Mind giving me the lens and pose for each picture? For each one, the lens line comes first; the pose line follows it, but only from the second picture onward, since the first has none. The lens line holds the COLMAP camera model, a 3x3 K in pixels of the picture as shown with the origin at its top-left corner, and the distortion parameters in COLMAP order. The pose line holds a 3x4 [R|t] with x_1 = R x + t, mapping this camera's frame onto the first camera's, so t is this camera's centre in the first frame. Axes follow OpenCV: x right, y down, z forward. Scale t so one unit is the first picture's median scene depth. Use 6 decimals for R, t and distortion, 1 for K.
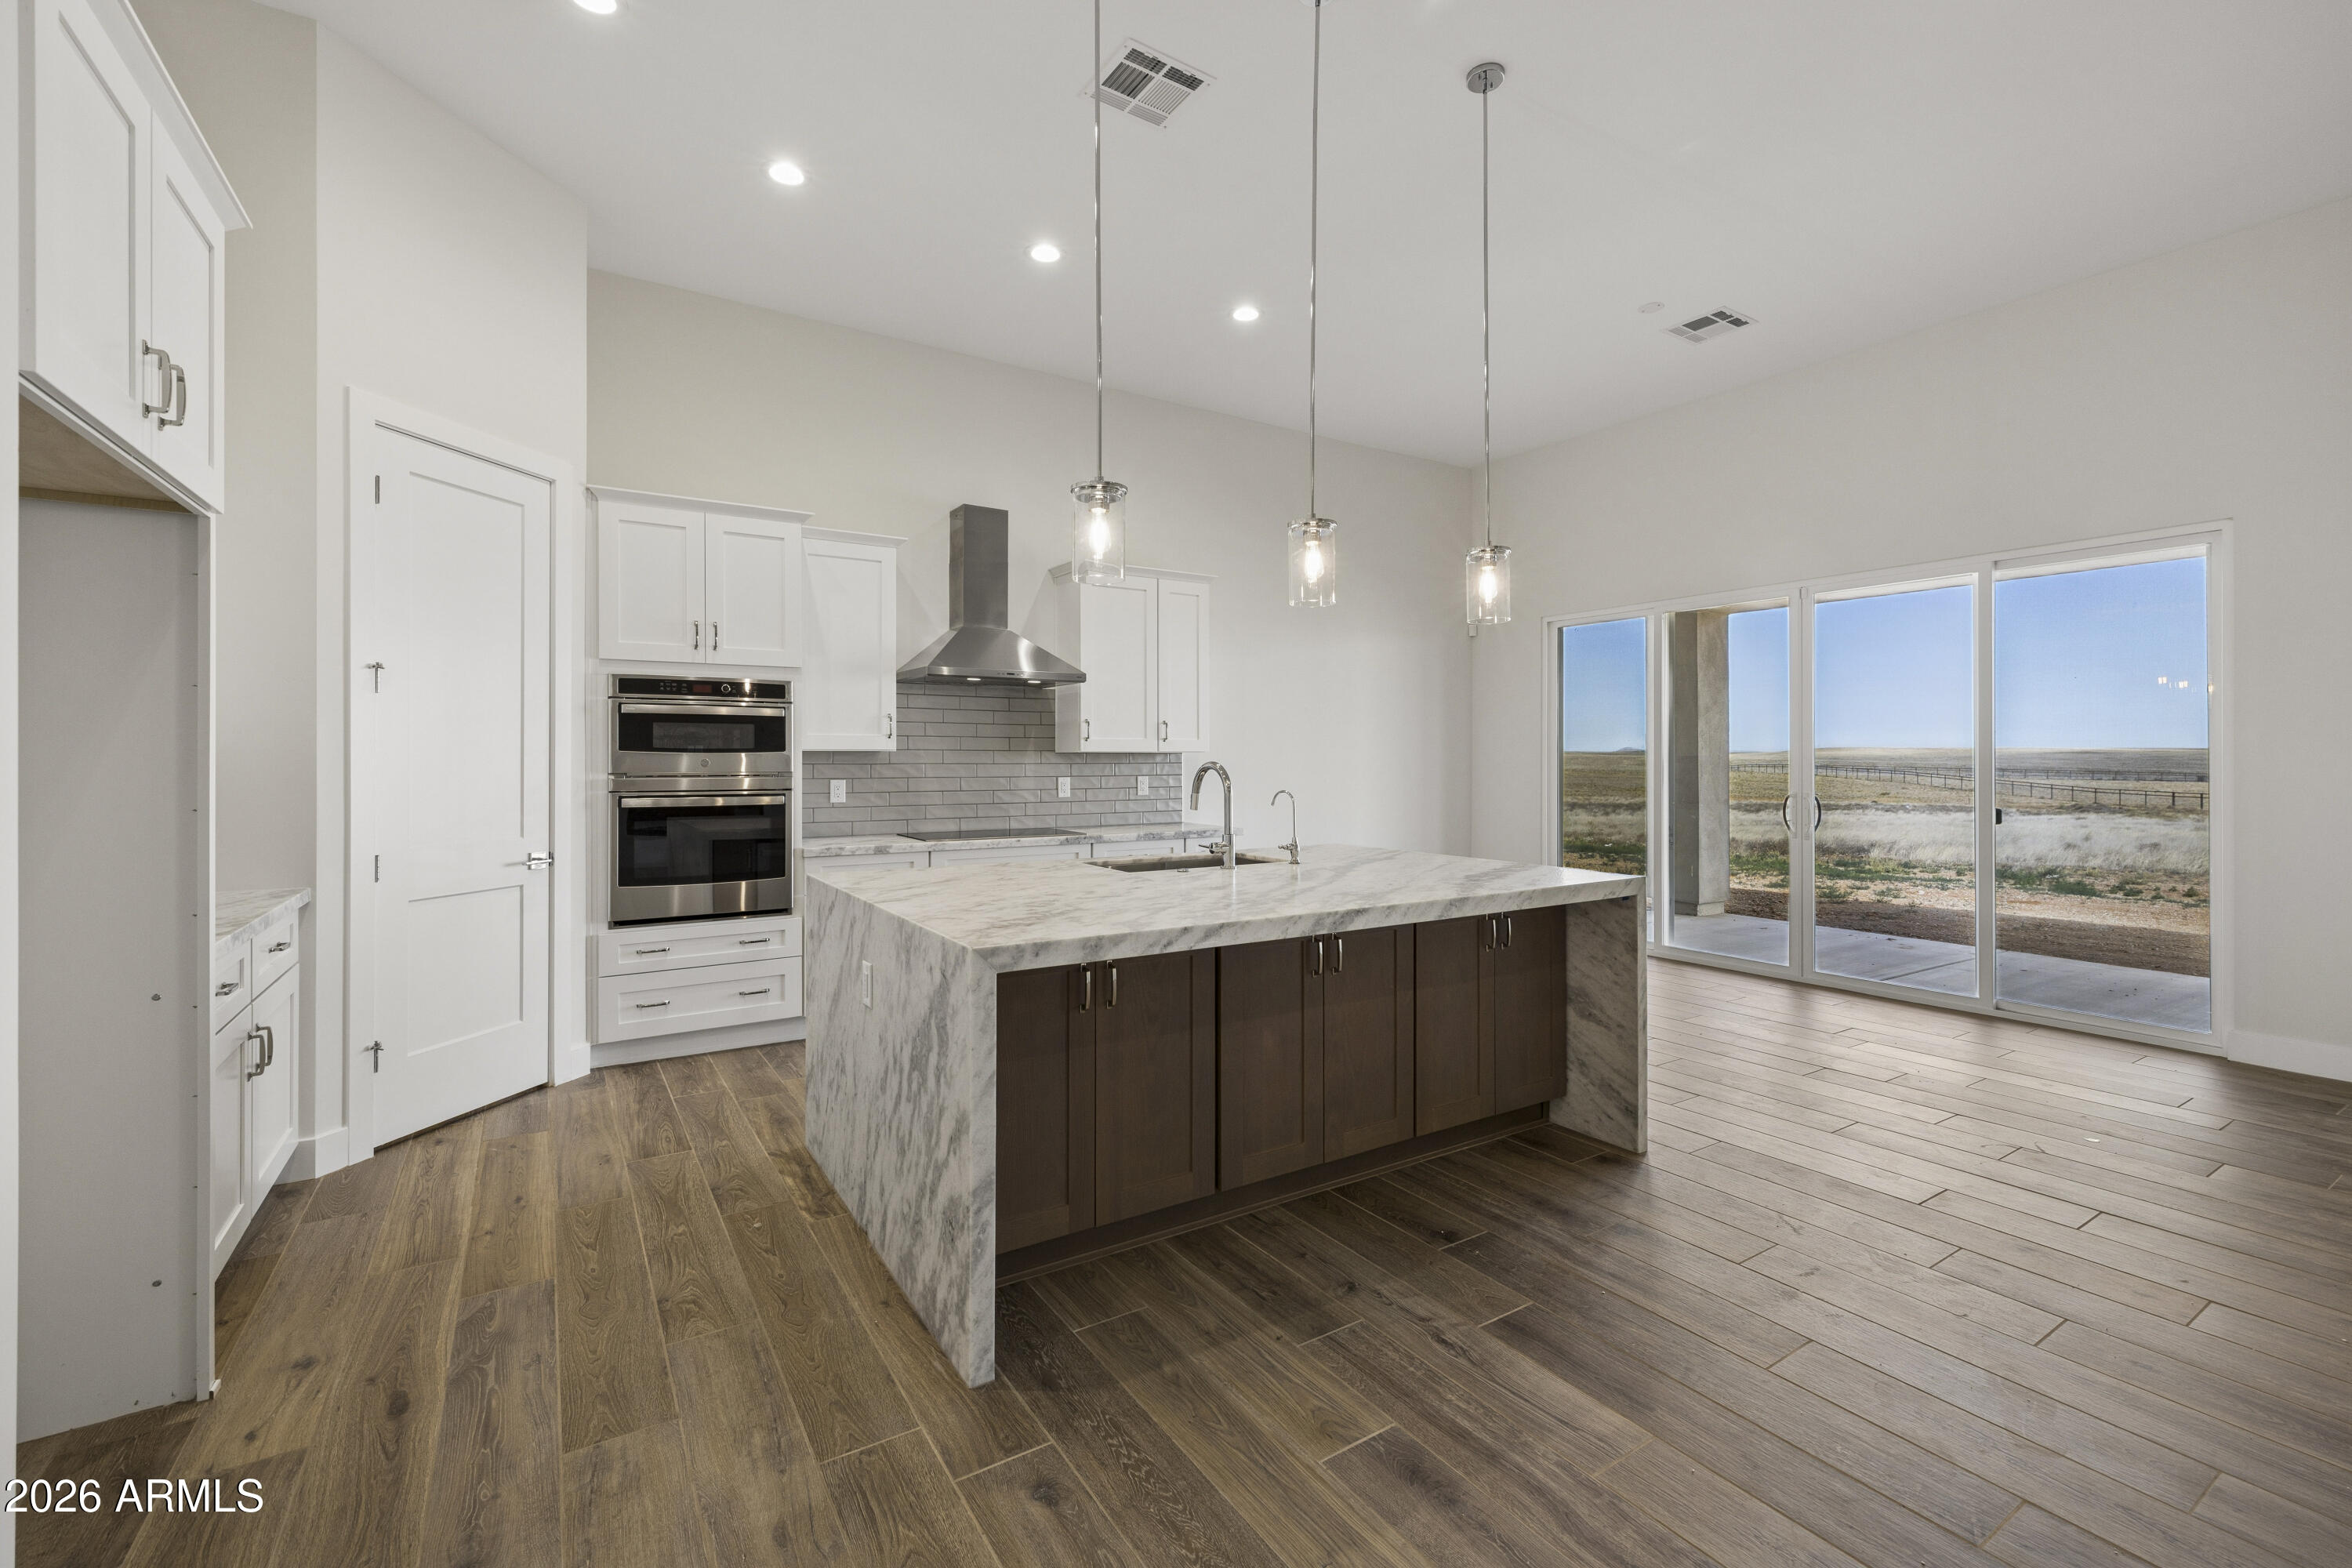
lens RADIAL K [[996.7, 0, 1167.0], [0, 996.7, 758.6], [0, 0, 1]] dist [0.010327, 0.001385]
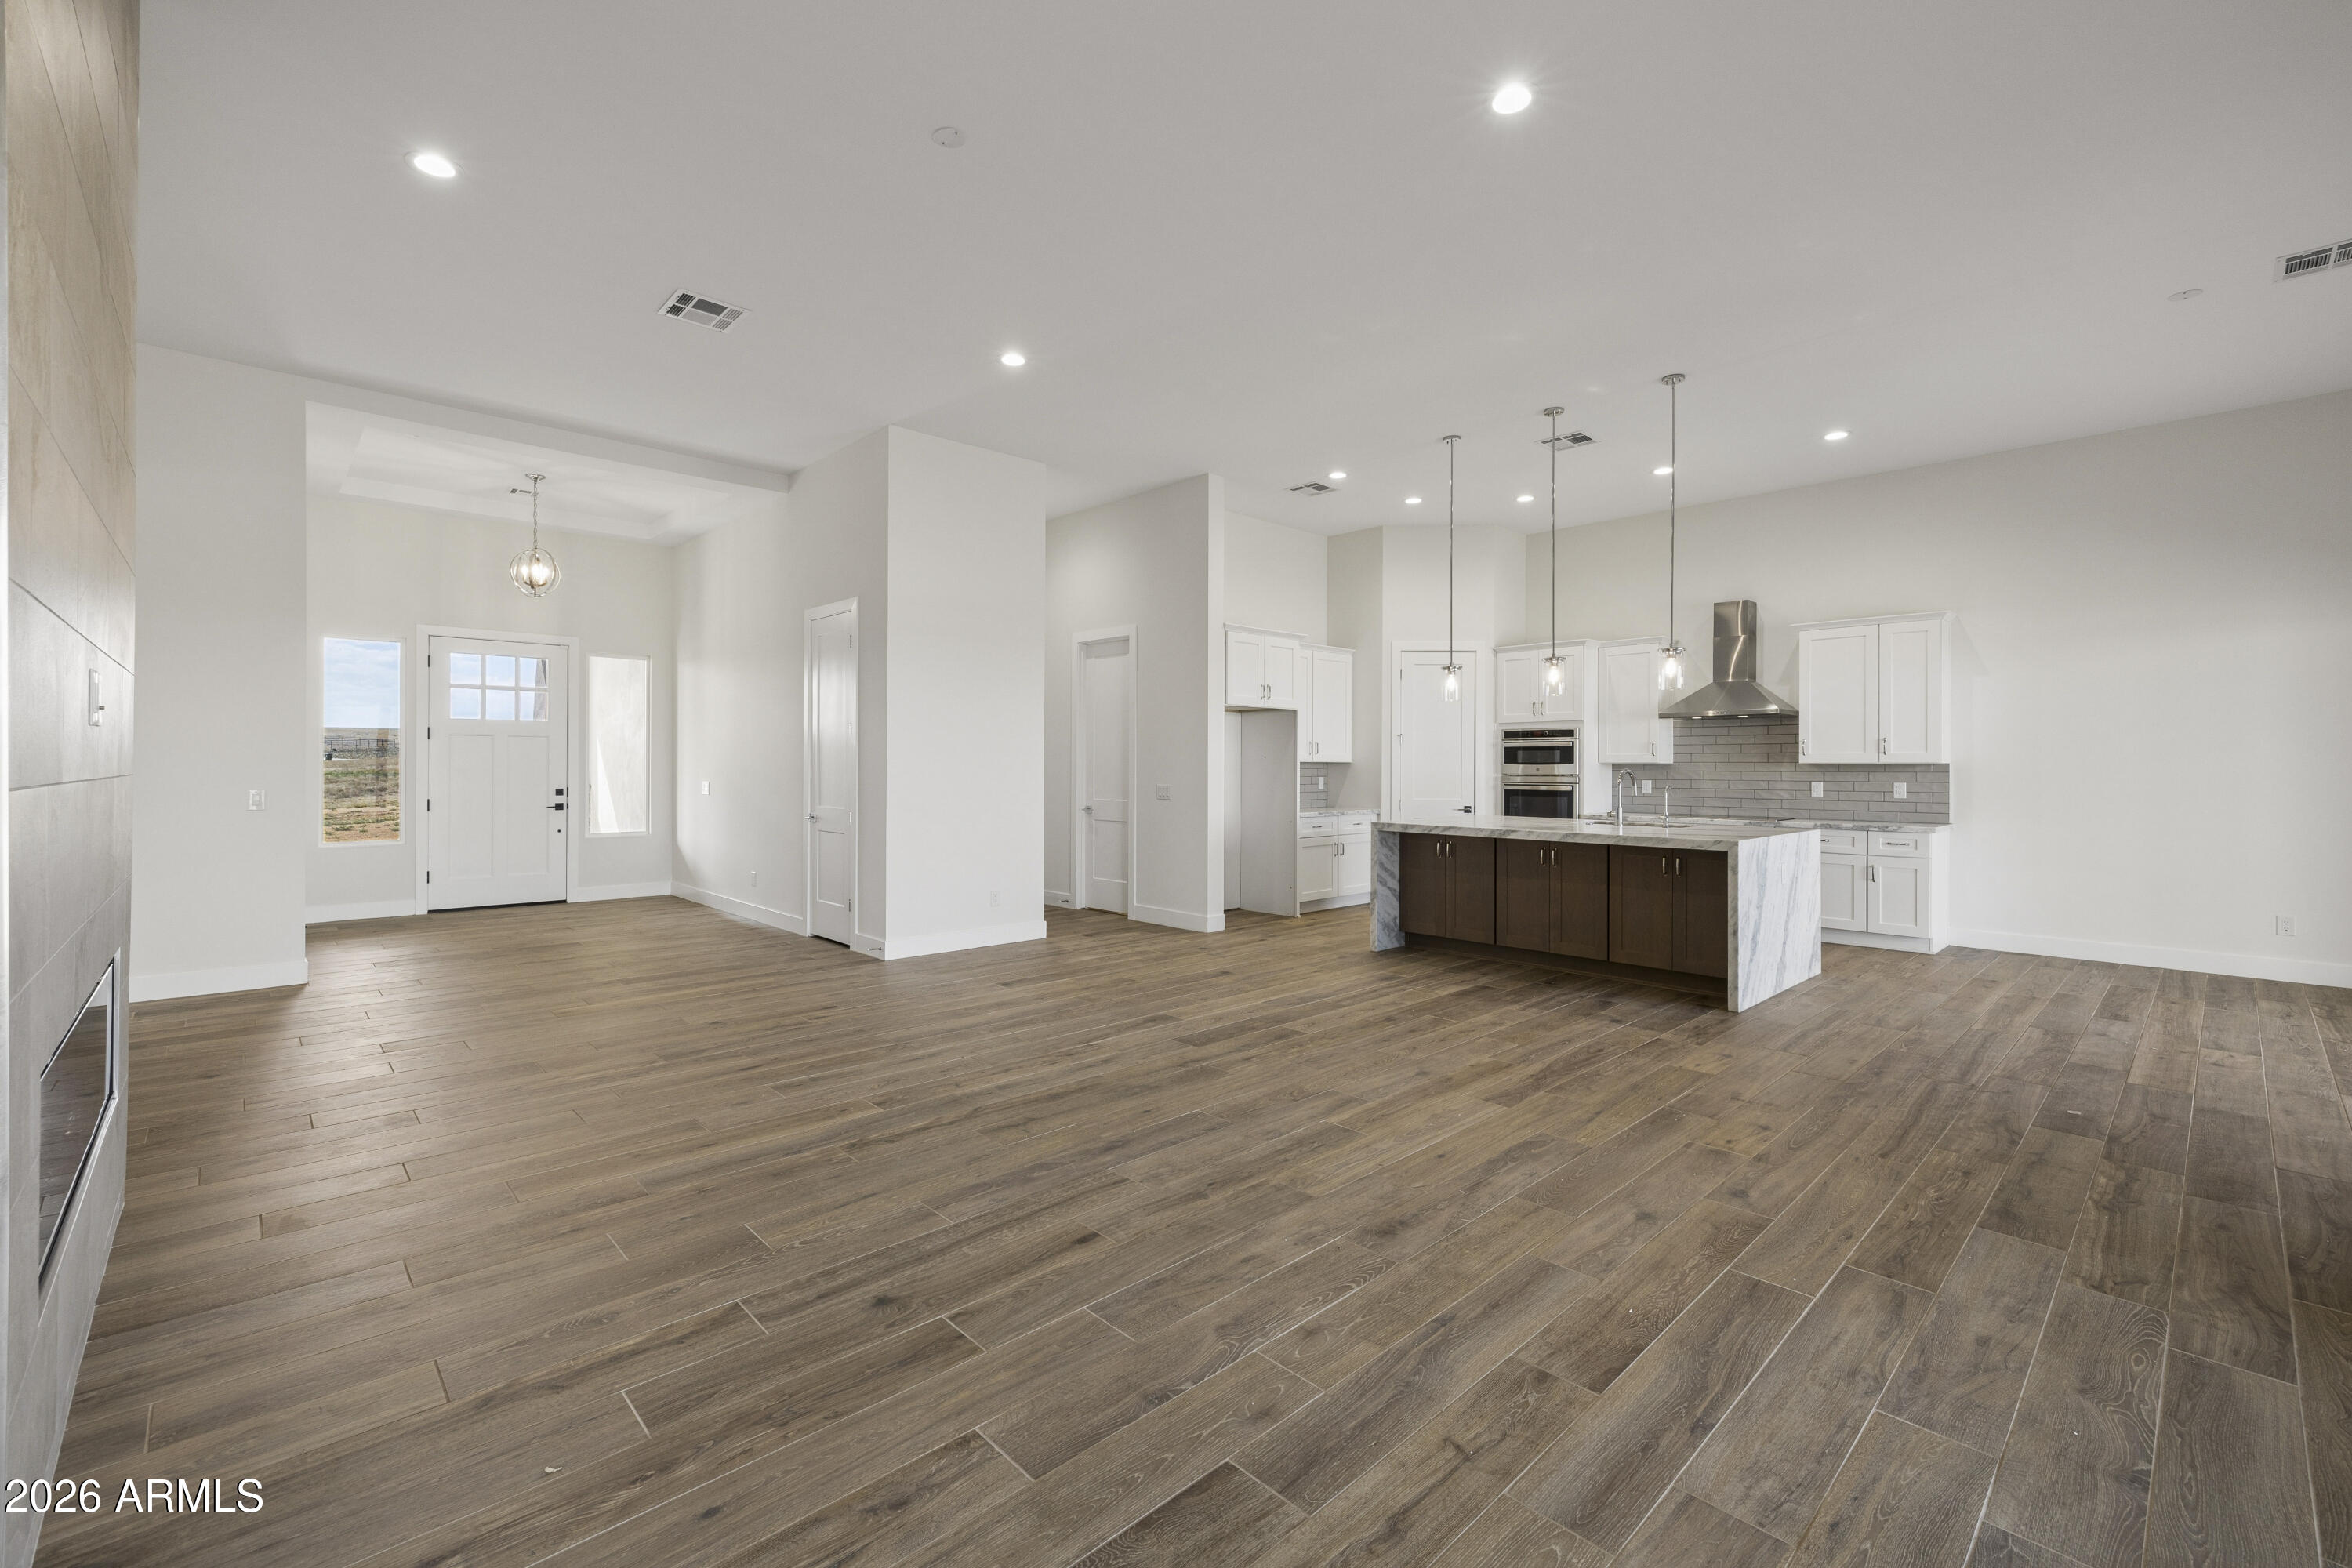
lens RADIAL K [[996.7, 0, 1174.4], [0, 996.7, 773.2], [0, 0, 1]] dist [0.010327, 0.001385]
pose [[0.200386, 0.006647, -0.979695, 1.153306], [-0.003412, 0.999976, 0.006087, 0.001782], [0.979711, 0.002123, 0.200404, -0.130882]]
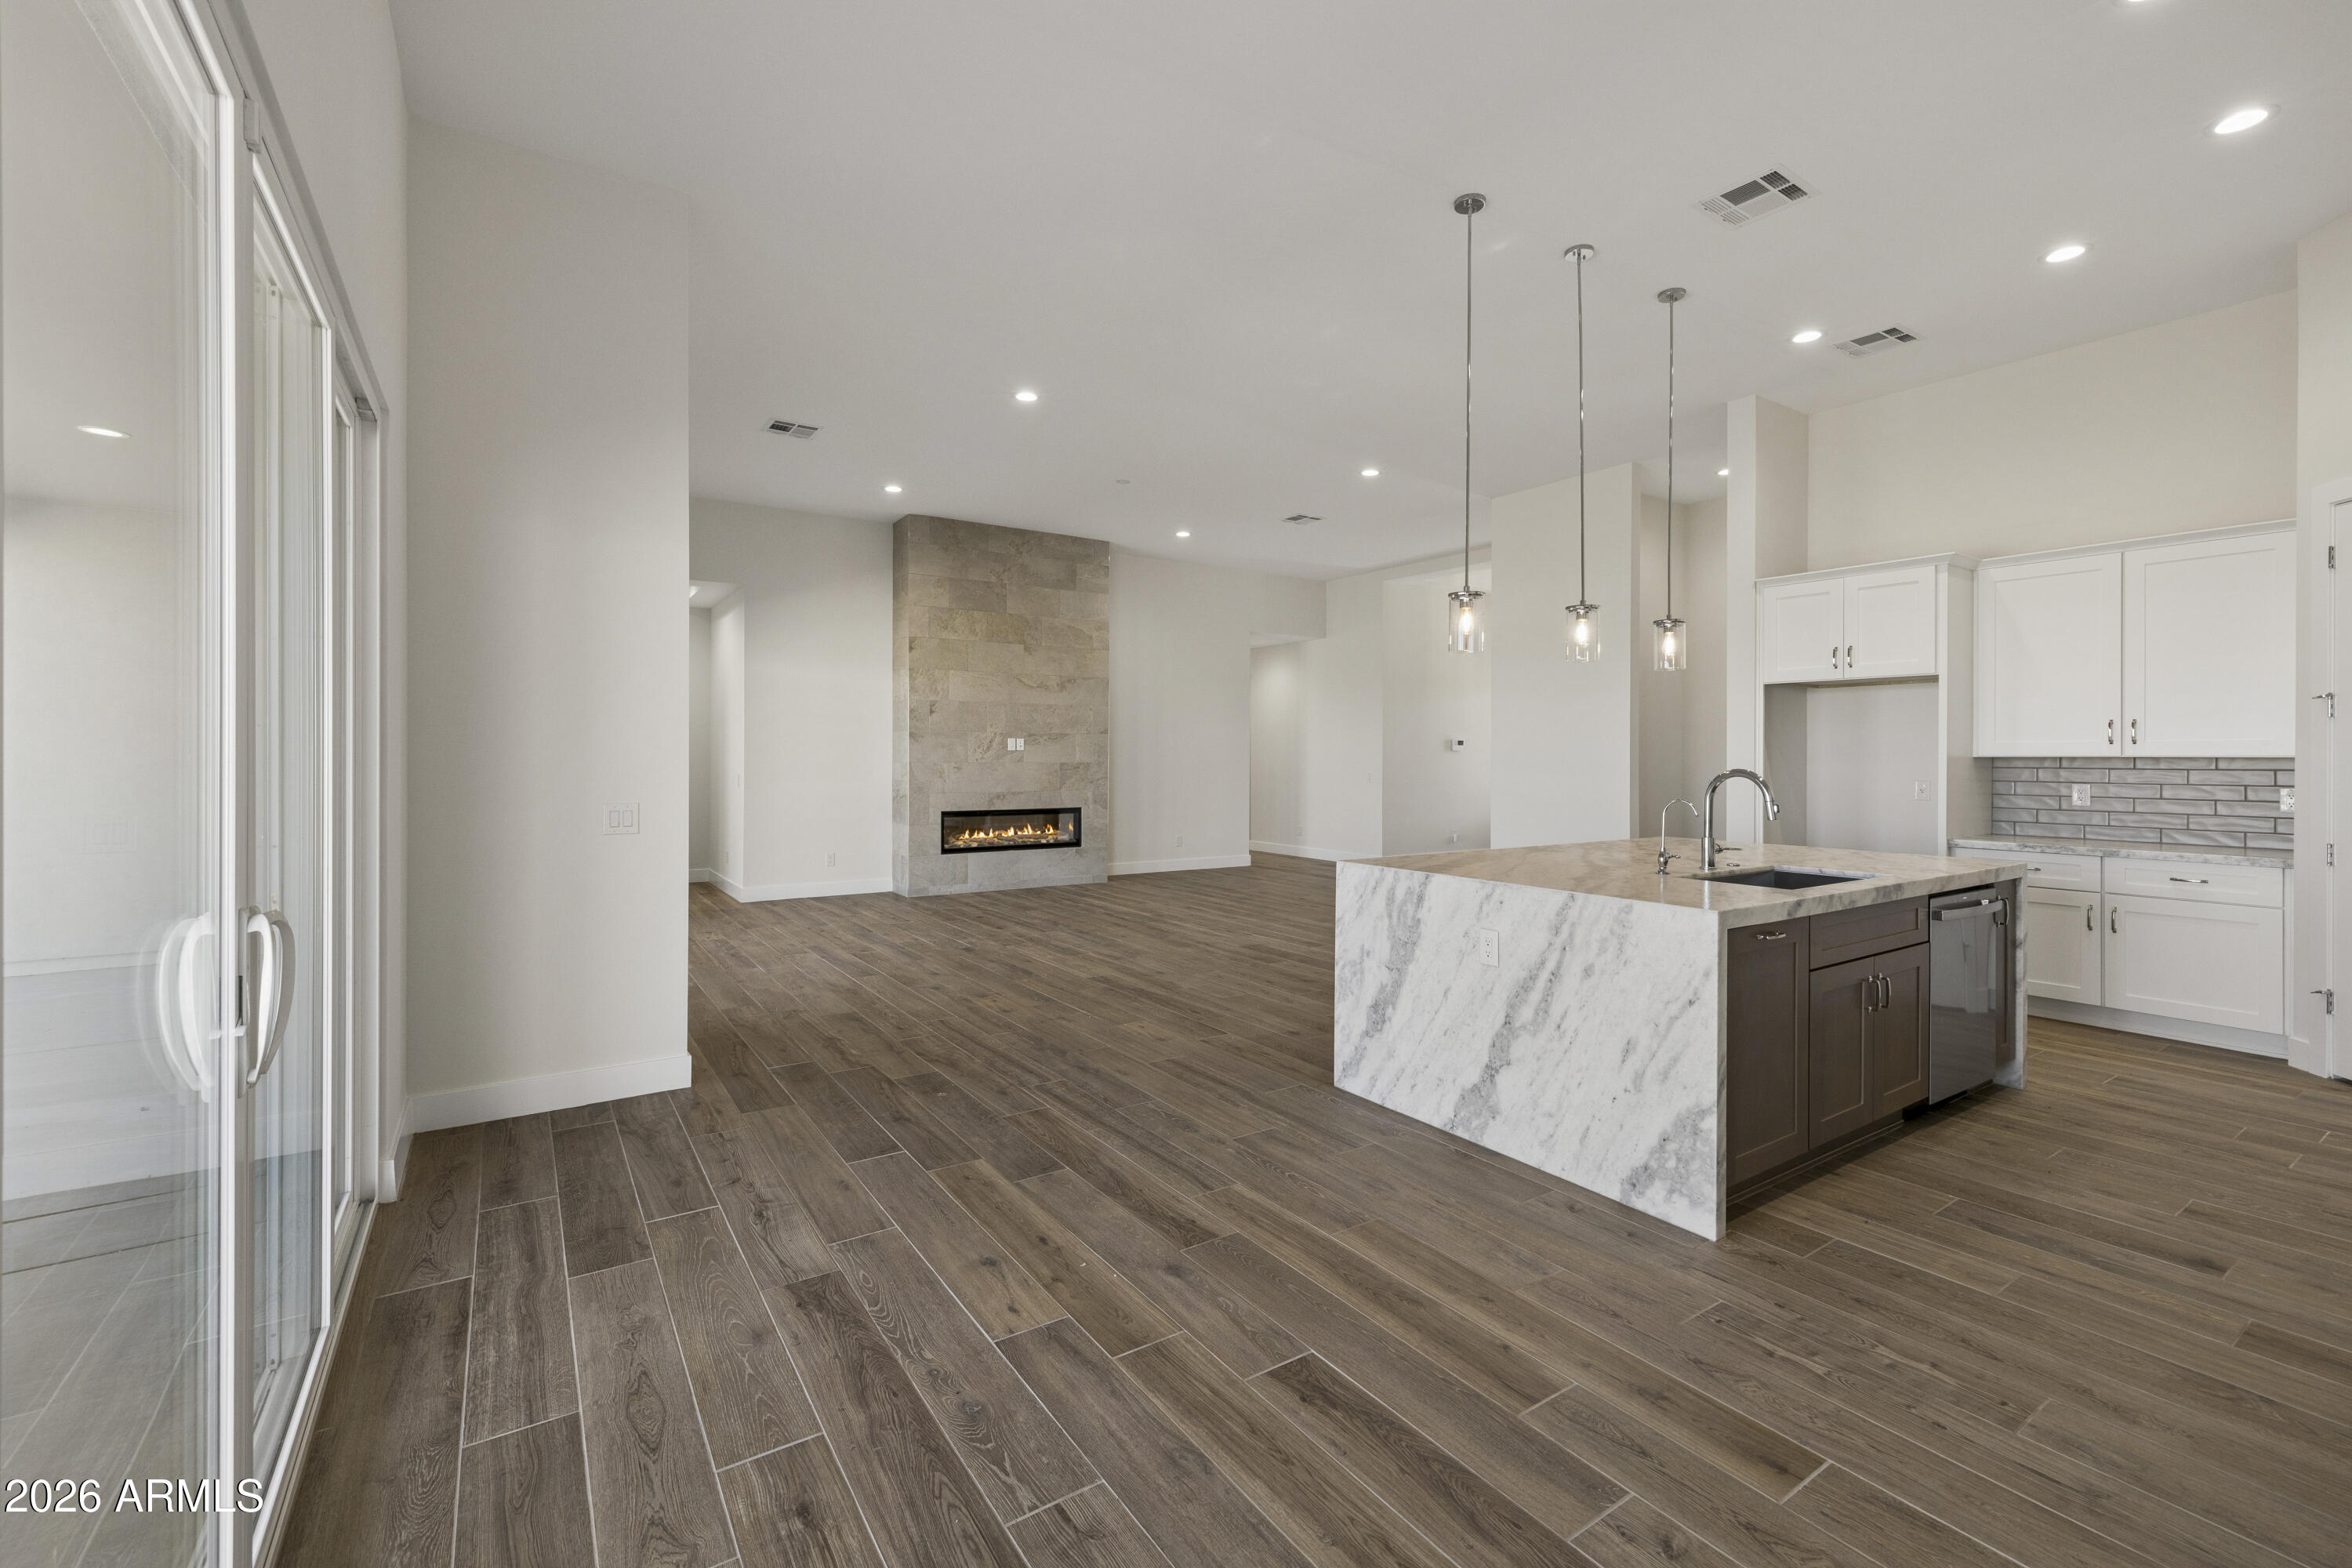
lens RADIAL K [[996.7, 0, 1174.3], [0, 996.7, 764.0], [0, 0, 1]] dist [0.010327, 0.001385]
pose [[-0.999614, -0.004154, -0.027471, 0.138554], [-0.004317, 0.999974, 0.005860, -0.003445], [0.027446, 0.005976, -0.999605, 1.988578]]
